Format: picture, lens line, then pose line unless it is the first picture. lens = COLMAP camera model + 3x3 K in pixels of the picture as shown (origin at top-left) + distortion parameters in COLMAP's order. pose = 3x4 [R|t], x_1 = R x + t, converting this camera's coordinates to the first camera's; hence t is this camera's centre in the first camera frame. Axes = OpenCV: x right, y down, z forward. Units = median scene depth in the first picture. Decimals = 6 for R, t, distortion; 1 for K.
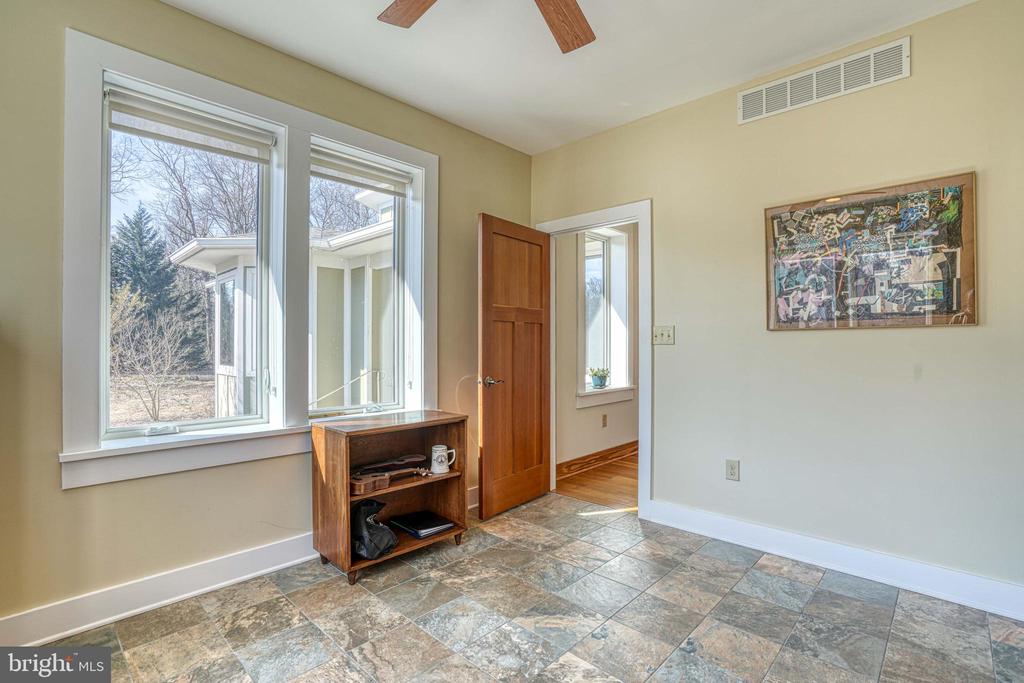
lens RADIAL K [[479.4, 0, 510.2], [0, 479.4, 343.6], [0, 0, 1]] dist [-0.052132, 0.015945]
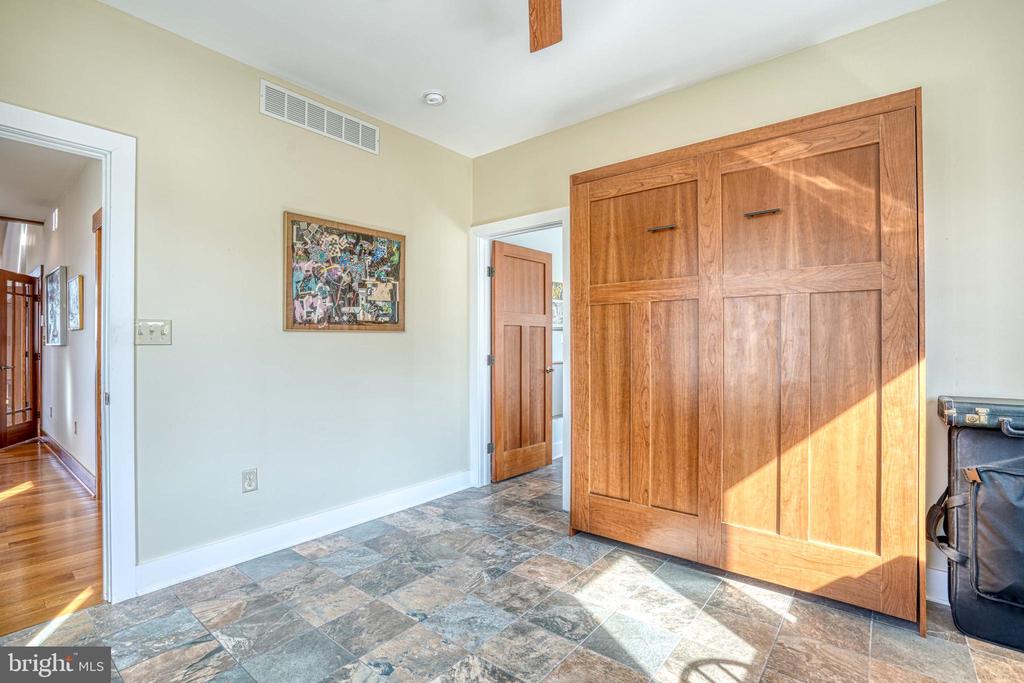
lens RADIAL K [[479.4, 0, 509.5], [0, 479.4, 342.8], [0, 0, 1]] dist [-0.052132, 0.015945]
pose [[-0.084163, 0.000992, 0.996452, -0.571305], [0.001370, 0.999999, -0.000880, -0.000355], [-0.996451, 0.001291, -0.084164, 0.667346]]
